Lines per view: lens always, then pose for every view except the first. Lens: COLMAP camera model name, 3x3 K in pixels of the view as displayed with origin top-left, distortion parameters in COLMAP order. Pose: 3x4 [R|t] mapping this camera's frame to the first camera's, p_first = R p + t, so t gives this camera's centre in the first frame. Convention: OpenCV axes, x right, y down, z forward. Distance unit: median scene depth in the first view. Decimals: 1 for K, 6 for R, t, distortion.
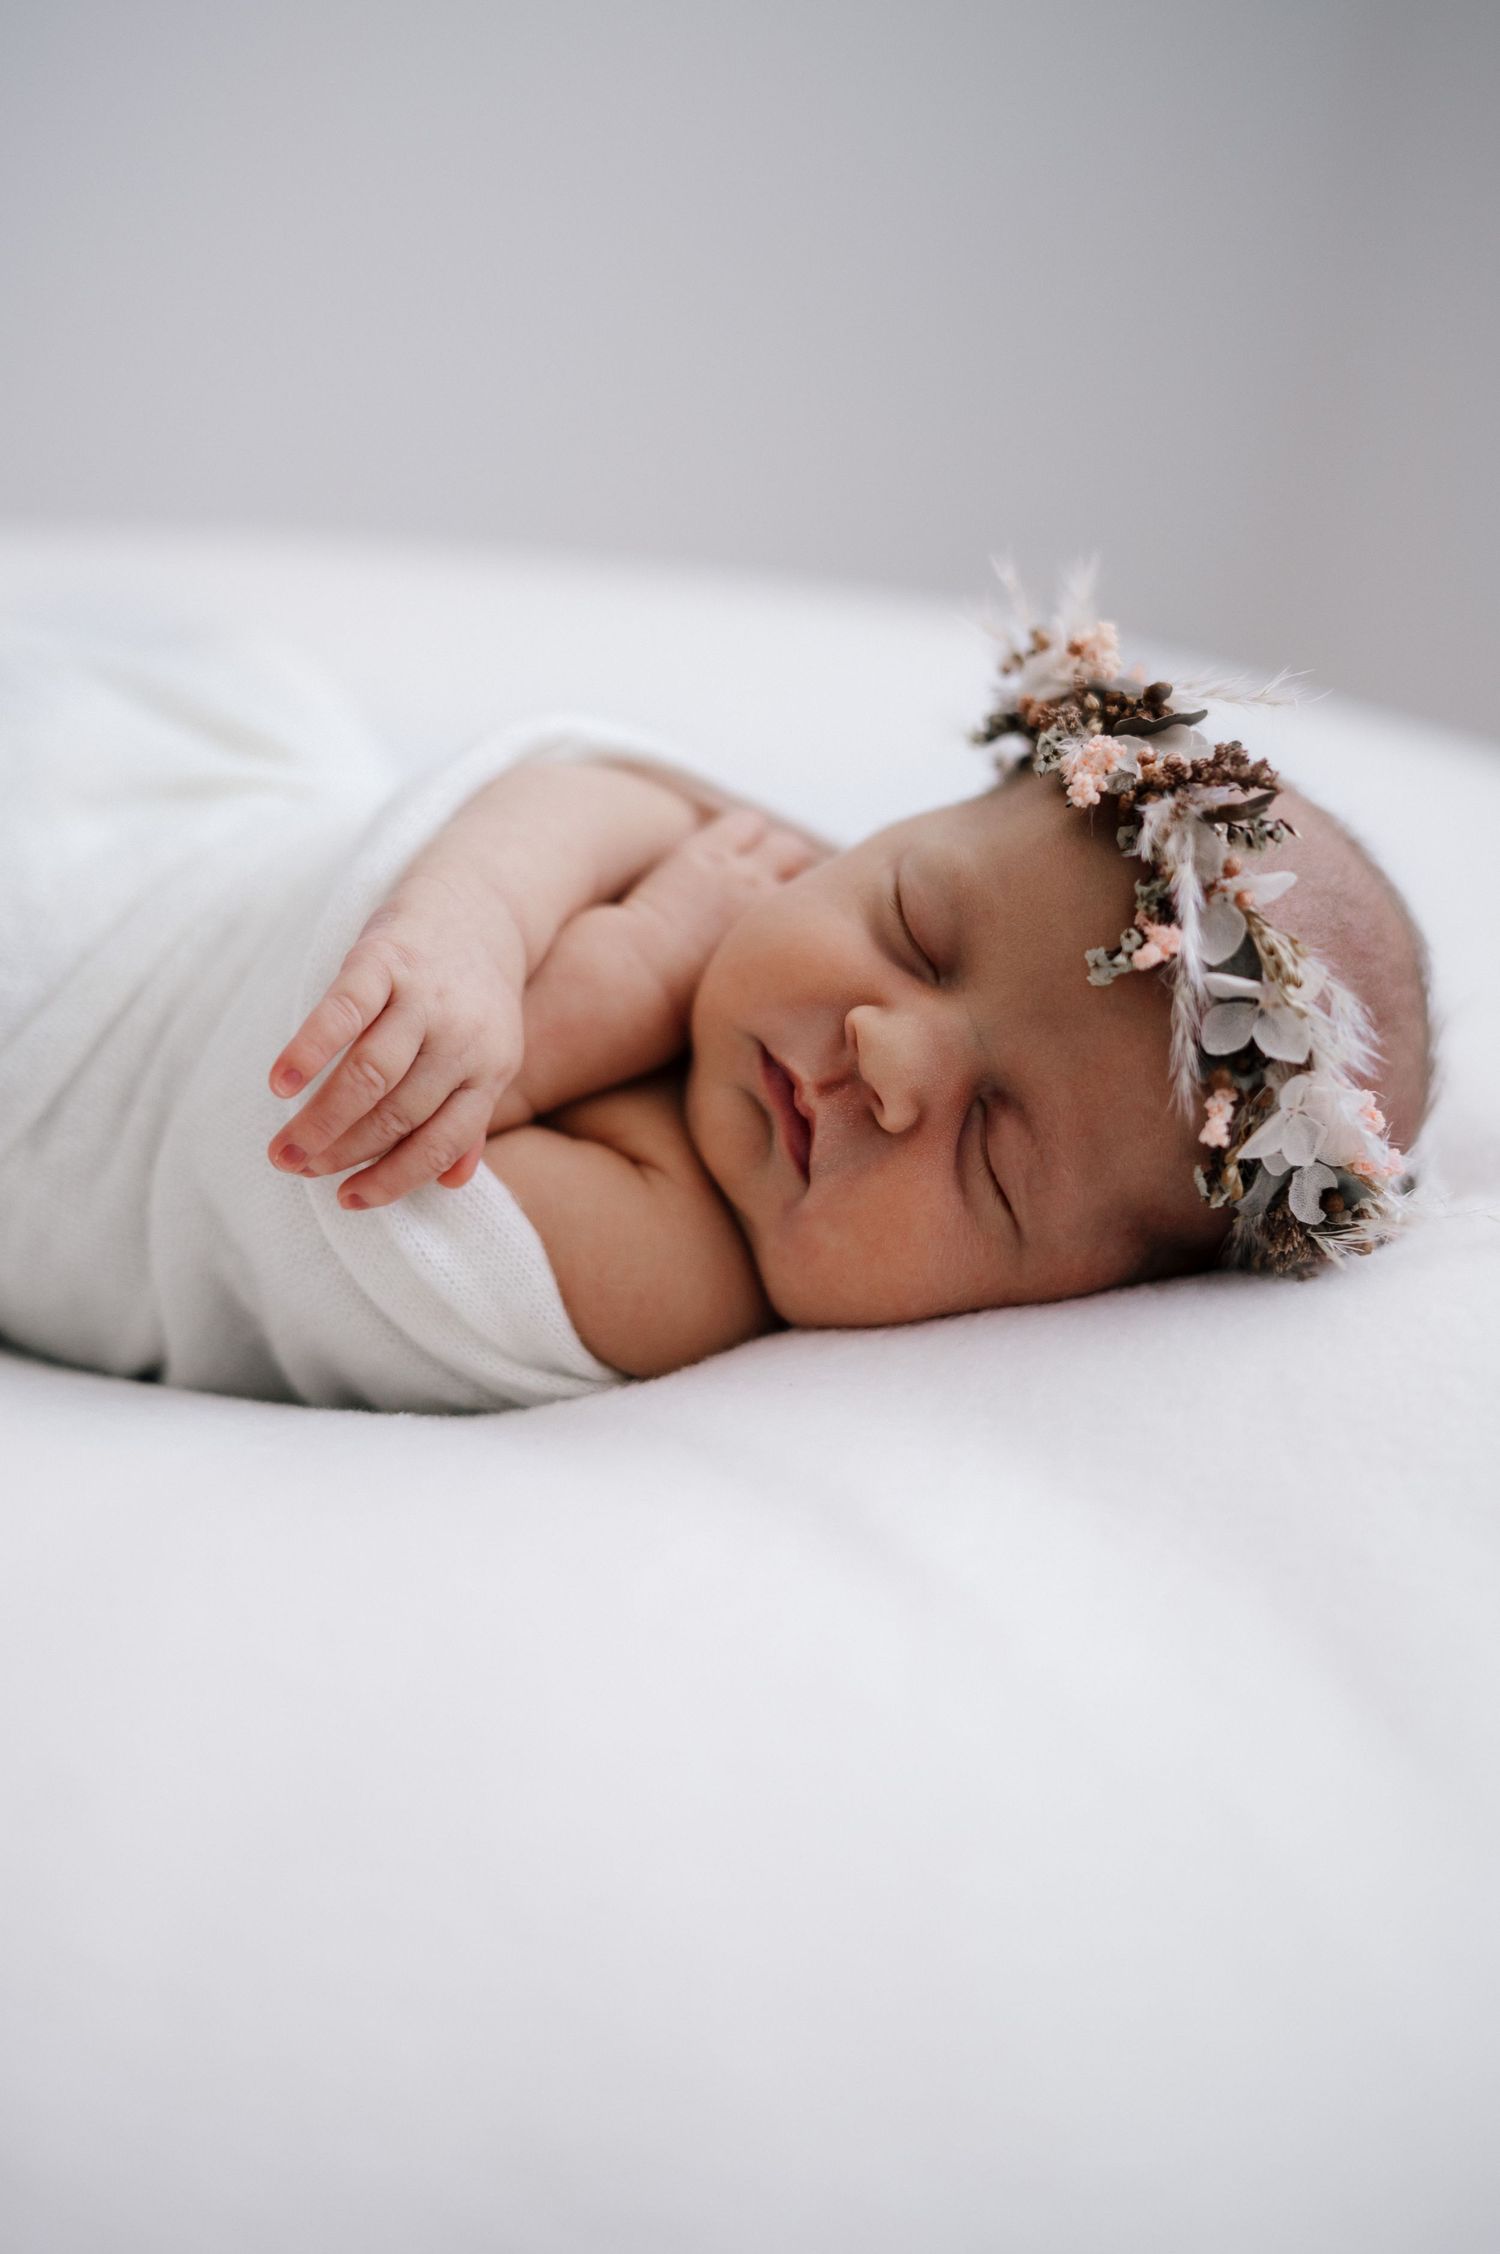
lens RADIAL K [[1918.9, 0, 750.0], [0, 1918.9, 1127.0], [0, 0, 1]] dist [-0.142500, 0.000768]
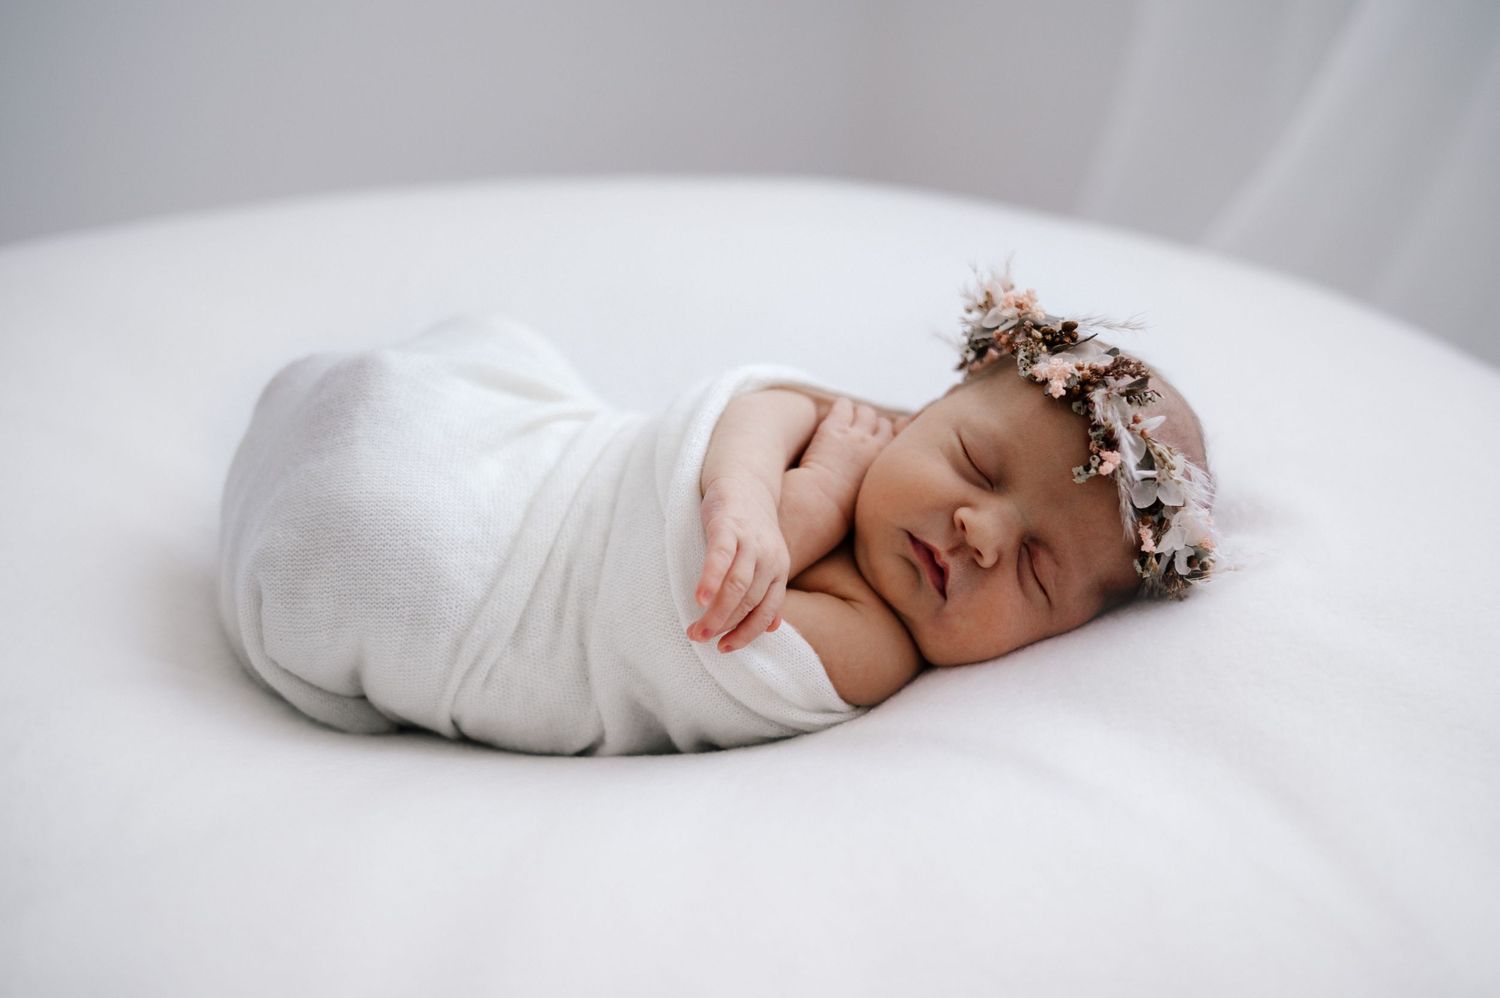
lens RADIAL K [[1277.0, 0, 750.0], [0, 1277.0, 499.0], [0, 0, 1]] dist [-0.142500, 0.000768]
pose [[0.981260, -0.166050, 0.097752, -0.290349], [0.165027, 0.986115, 0.018515, -0.134800], [-0.099469, -0.002036, 0.995039, -0.312064]]
